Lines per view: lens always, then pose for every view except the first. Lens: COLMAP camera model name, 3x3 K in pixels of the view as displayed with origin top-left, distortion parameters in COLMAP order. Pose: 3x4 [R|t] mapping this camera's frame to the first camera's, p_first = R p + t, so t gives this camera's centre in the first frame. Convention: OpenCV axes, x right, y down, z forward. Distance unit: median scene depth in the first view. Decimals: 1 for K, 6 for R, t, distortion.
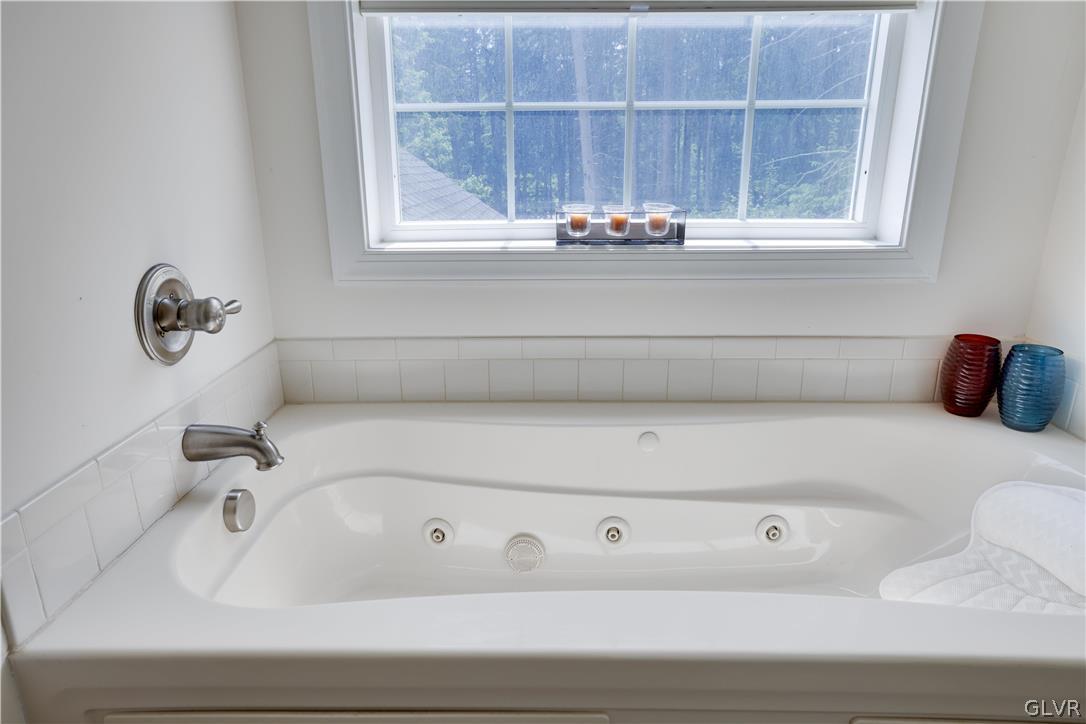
lens RADIAL K [[668.5, 0, 539.1], [0, 668.5, 363.3], [0, 0, 1]] dist [-0.001305, -0.000236]
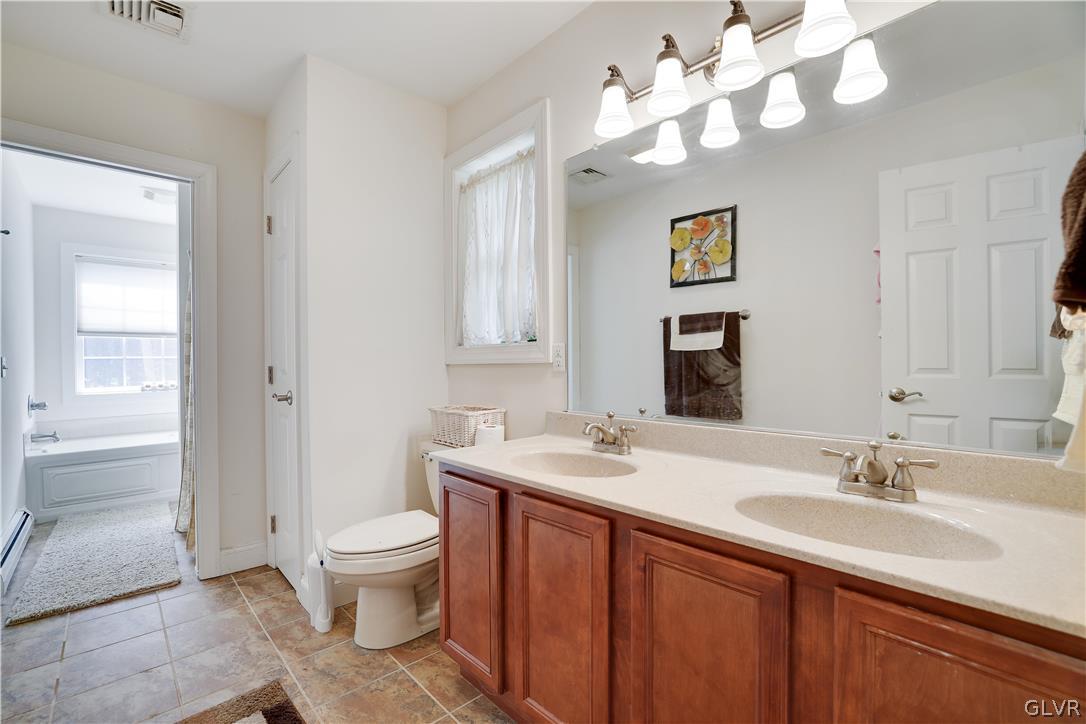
lens RADIAL K [[480.1, 0, 545.4], [0, 480.1, 358.4], [0, 0, 1]] dist [-0.032327, 0.009740]
pose [[0.712599, -0.002956, 0.701565, -0.218847], [0.212976, 0.953712, -0.212308, 0.723024], [-0.668464, 0.300707, 0.680244, -2.495411]]
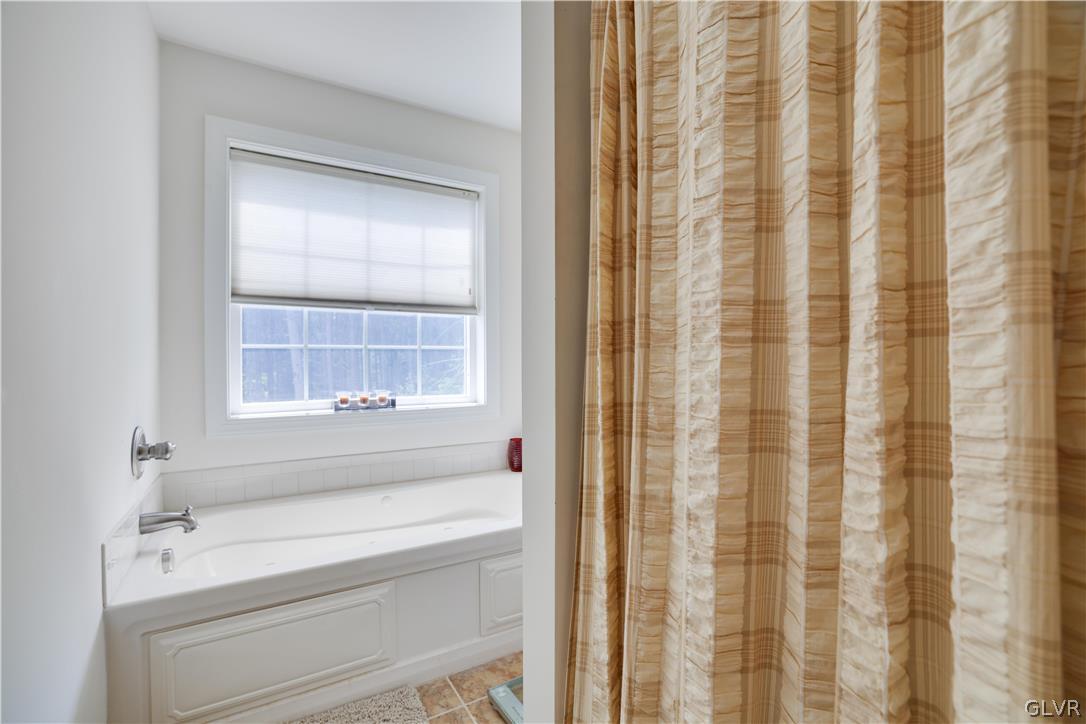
lens RADIAL K [[480.1, 0, 538.7], [0, 480.1, 361.9], [0, 0, 1]] dist [-0.032327, 0.009740]
pose [[0.849619, 0.000235, 0.527396, -0.211771], [0.153539, 0.956575, -0.247772, 0.138456], [-0.504552, 0.291488, 0.812688, -0.556479]]
